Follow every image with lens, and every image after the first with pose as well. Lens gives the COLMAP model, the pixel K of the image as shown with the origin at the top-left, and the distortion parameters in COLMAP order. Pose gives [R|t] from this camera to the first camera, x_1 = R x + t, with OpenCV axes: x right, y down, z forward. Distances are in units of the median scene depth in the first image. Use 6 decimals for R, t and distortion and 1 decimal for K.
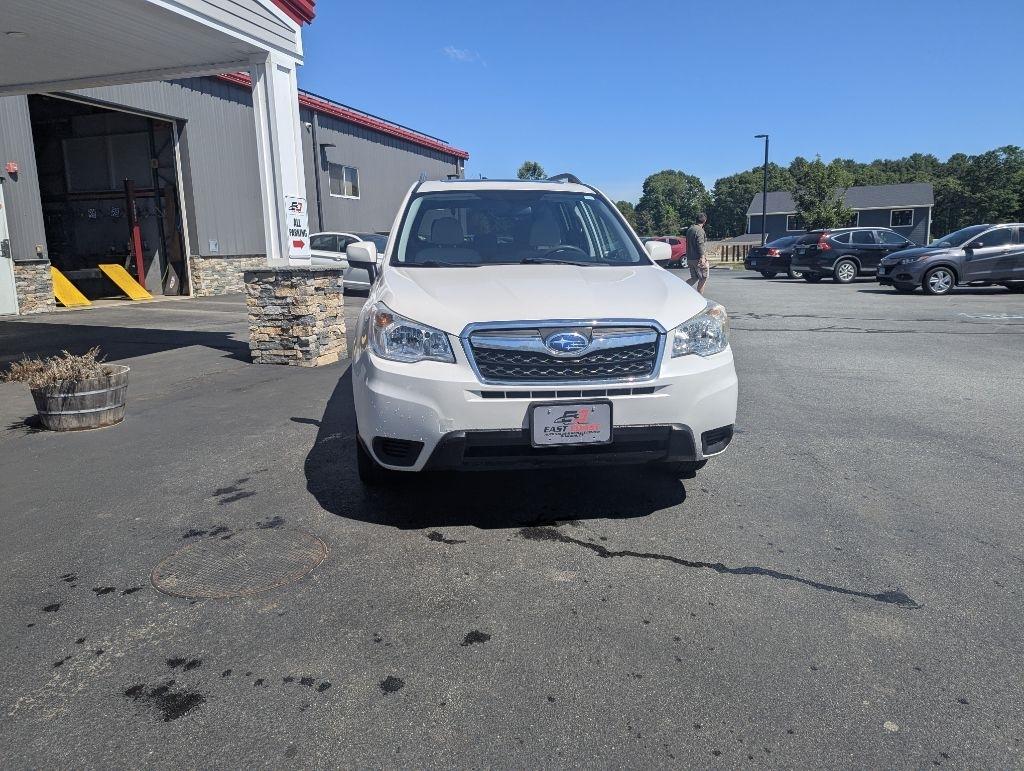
lens RADIAL K [[715.3, 0, 507.2], [0, 715.3, 368.9], [0, 0, 1]] dist [0.056345, -0.050956]
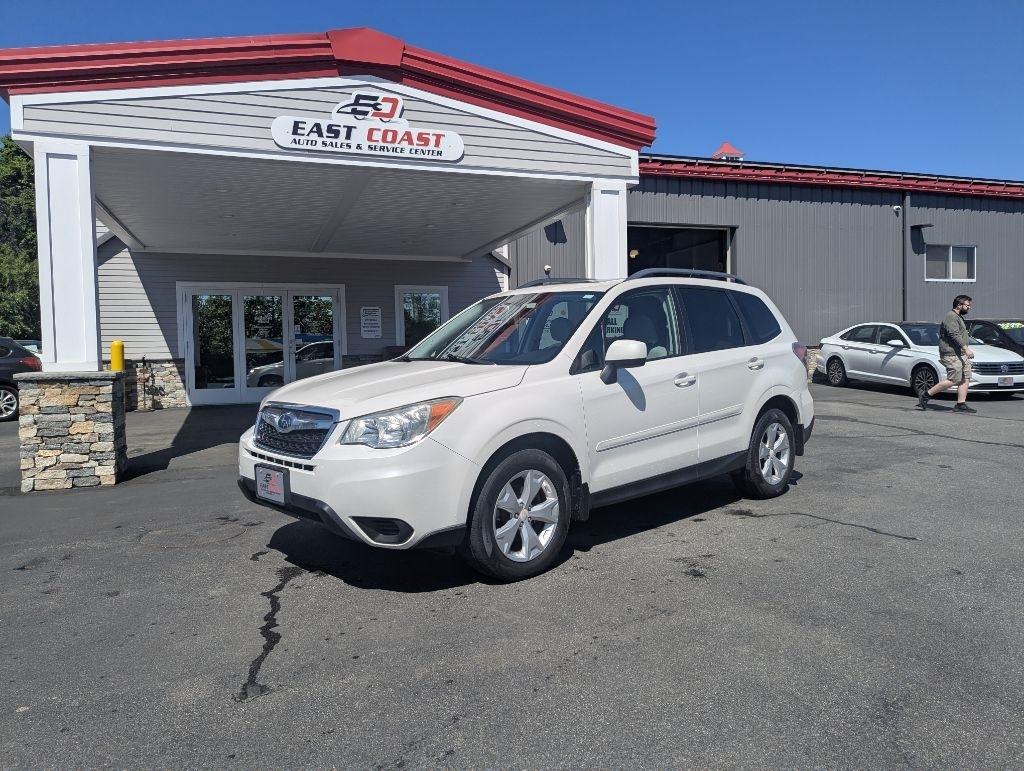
lens RADIAL K [[715.3, 0, 505.4], [0, 715.3, 384.6], [0, 0, 1]] dist [0.056345, -0.050956]
pose [[0.584625, 0.049888, -0.809769, 0.544532], [-0.131022, 0.990811, -0.033552, -0.044554], [0.800654, 0.125713, 0.585789, 0.220148]]
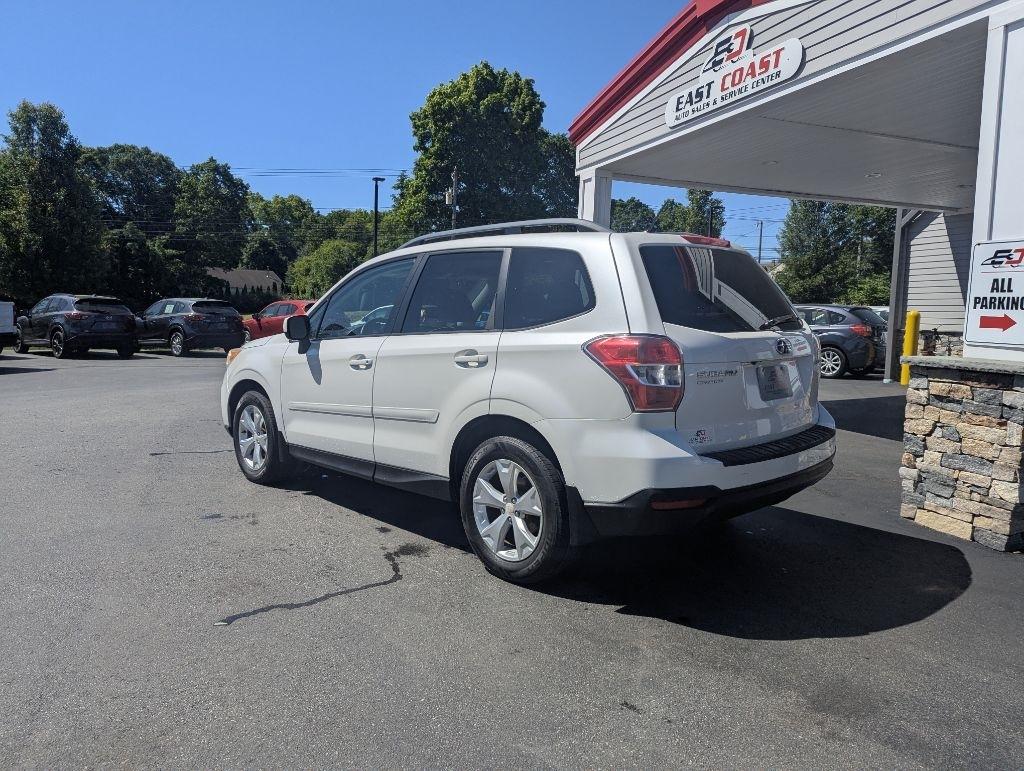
lens RADIAL K [[715.3, 0, 519.1], [0, 715.3, 369.3], [0, 0, 1]] dist [0.056345, -0.050956]
pose [[-0.791663, 0.051345, -0.608796, 0.367782], [-0.108761, 0.968702, 0.223130, -0.230977], [0.601199, 0.242857, -0.761302, 1.253245]]
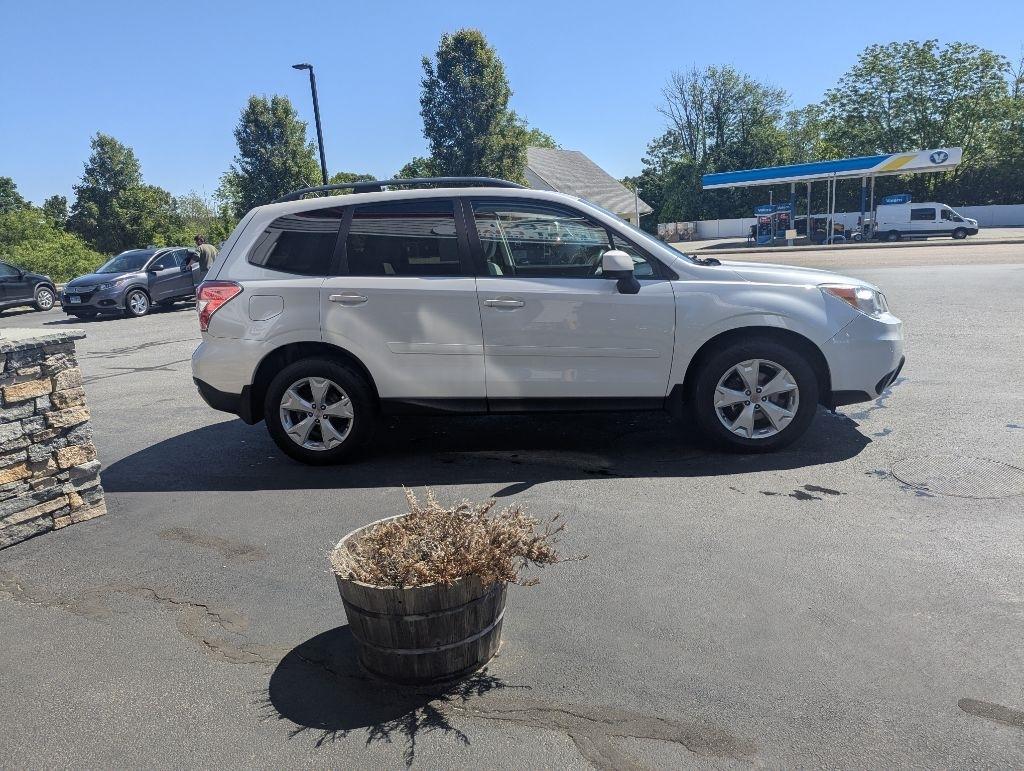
lens RADIAL K [[715.3, 0, 506.0], [0, 715.3, 367.3], [0, 0, 1]] dist [0.056345, -0.050956]
pose [[0.235252, -0.184438, 0.954274, -0.702699], [0.226968, 0.965109, 0.130579, -0.111649], [-0.945062, 0.185870, 0.268906, 0.548373]]
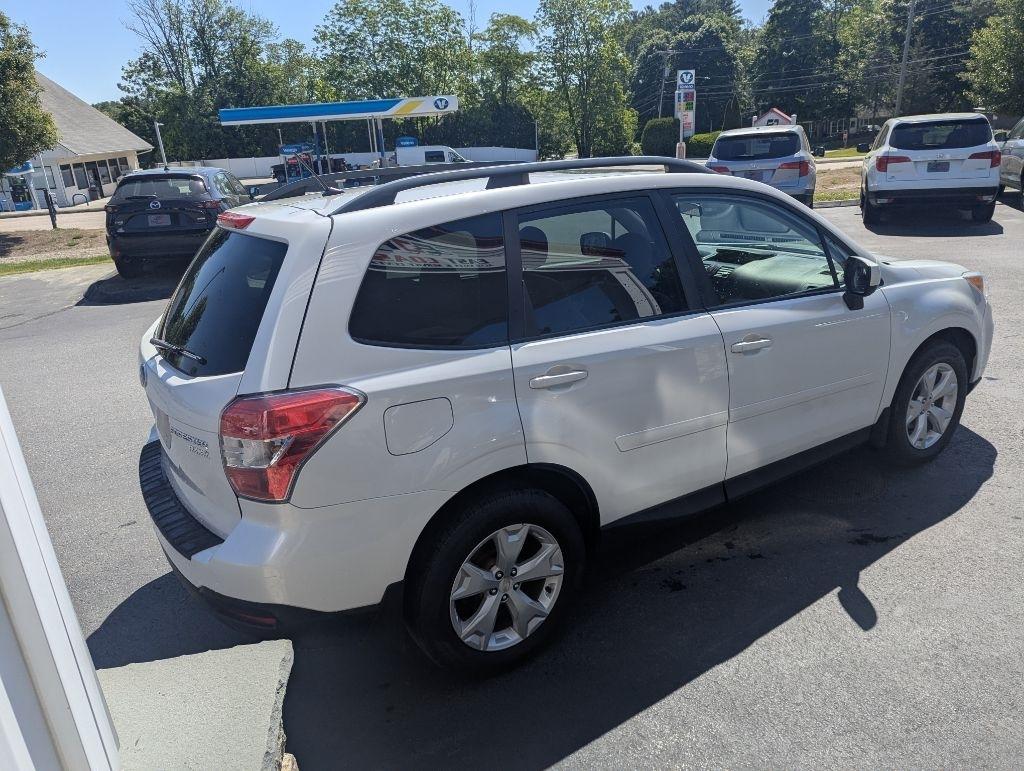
lens RADIAL K [[715.3, 0, 512.2], [0, 715.3, 375.2], [0, 0, 1]] dist [0.056345, -0.050956]
pose [[-0.425947, -0.251498, 0.869090, -0.431941], [0.220925, 0.902598, 0.369471, -0.252912], [-0.877360, 0.349379, -0.328897, 0.960331]]
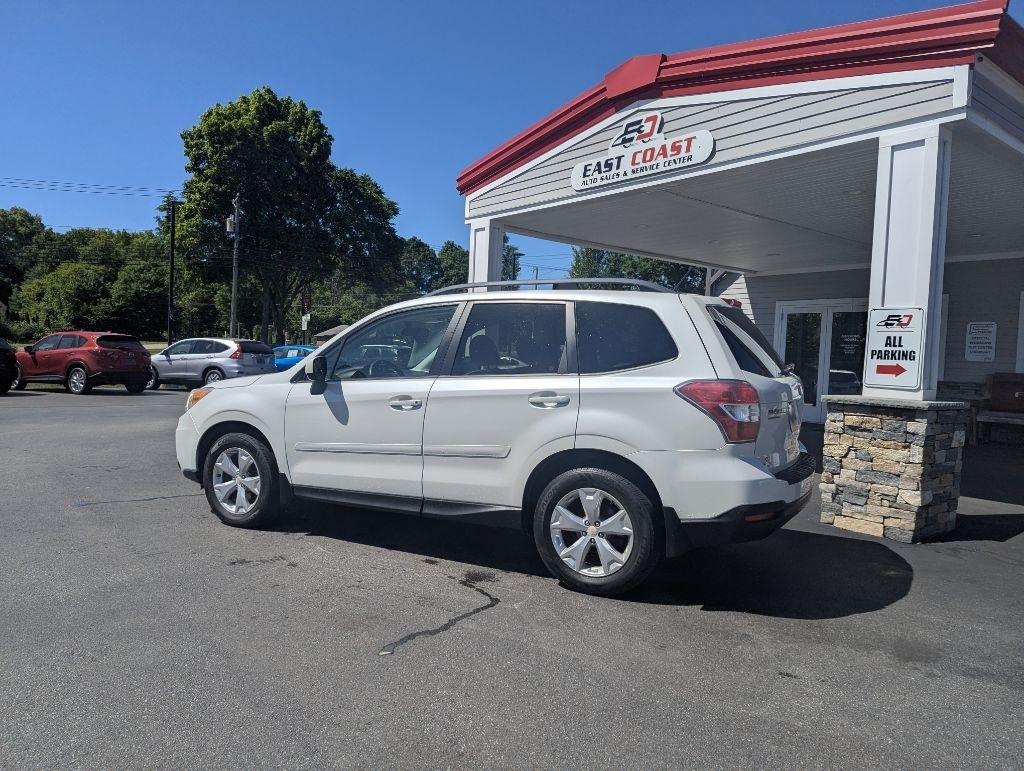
lens RADIAL K [[715.3, 0, 514.3], [0, 715.3, 387.3], [0, 0, 1]] dist [0.056345, -0.050956]
pose [[-0.570702, 0.033923, -0.820456, 0.561414], [-0.164041, 0.974297, 0.154389, -0.213989], [0.804606, 0.222698, -0.550468, 1.136205]]
